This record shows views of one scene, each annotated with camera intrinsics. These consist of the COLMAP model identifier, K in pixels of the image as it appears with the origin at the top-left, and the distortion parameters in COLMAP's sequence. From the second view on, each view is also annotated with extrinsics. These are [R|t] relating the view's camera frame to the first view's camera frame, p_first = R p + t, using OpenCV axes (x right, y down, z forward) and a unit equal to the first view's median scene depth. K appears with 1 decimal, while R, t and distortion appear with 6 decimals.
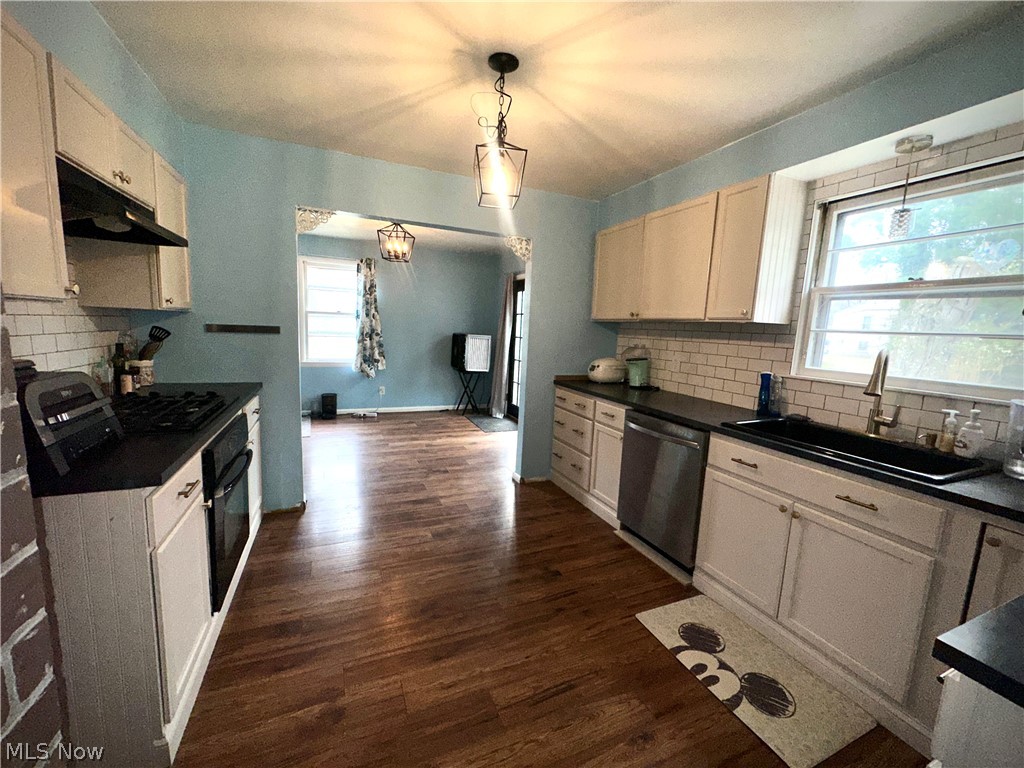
lens RADIAL K [[411.7, 0, 514.5], [0, 411.7, 381.1], [0, 0, 1]] dist [0.001826, -0.000065]
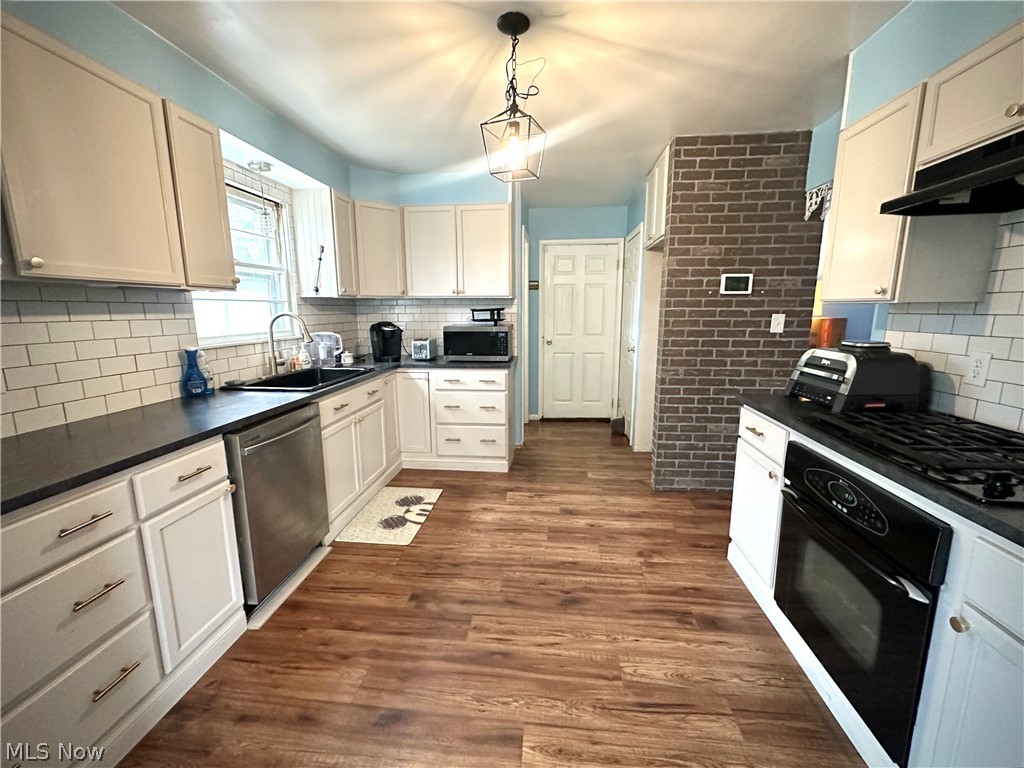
lens RADIAL K [[411.7, 0, 516.7], [0, 411.7, 382.8], [0, 0, 1]] dist [0.001826, -0.000065]
pose [[-0.868364, -0.125069, 0.479897, -0.176460], [0.036393, 0.948998, 0.313176, -0.085729], [-0.494590, 0.289416, -0.819524, 0.600012]]
